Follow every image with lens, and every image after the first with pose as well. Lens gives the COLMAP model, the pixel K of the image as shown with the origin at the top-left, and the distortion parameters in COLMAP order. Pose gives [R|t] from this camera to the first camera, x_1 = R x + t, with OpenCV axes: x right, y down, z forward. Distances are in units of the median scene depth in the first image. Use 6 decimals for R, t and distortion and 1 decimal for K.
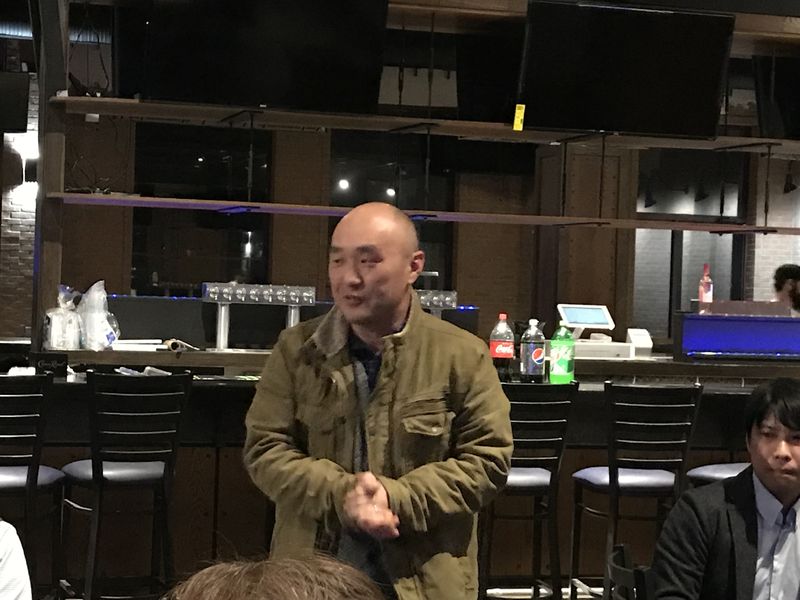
lens RADIAL K [[1807.8, 0, 402.6], [0, 1807.8, 300.2], [0, 0, 1]] dist [0.122687, 0.000000]
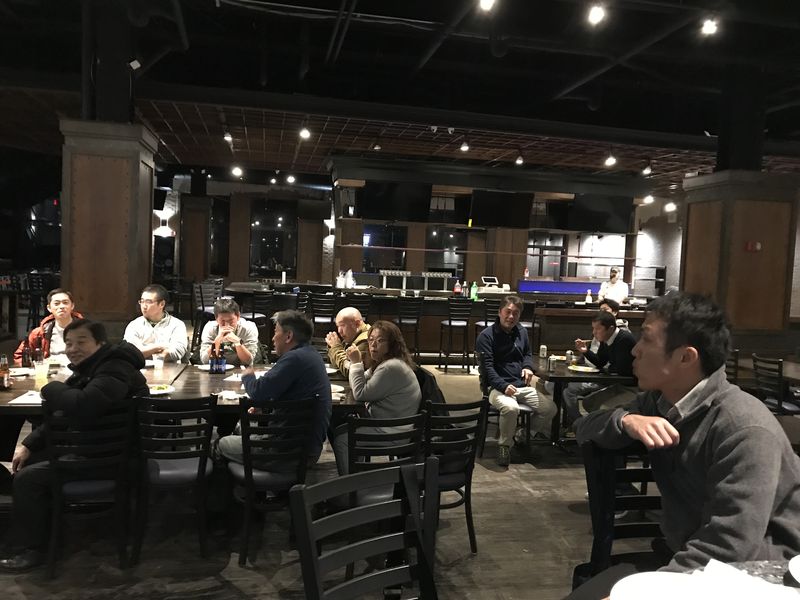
lens RADIAL K [[647.1, 0, 401.0], [0, 647.1, 298.5], [0, 0, 1]] dist [0.049128, -0.046893]
pose [[0.995429, 0.014719, -0.094366, 0.052505], [-0.010678, 0.999010, 0.043186, -0.008508], [0.094908, -0.041980, 0.994600, -0.258281]]
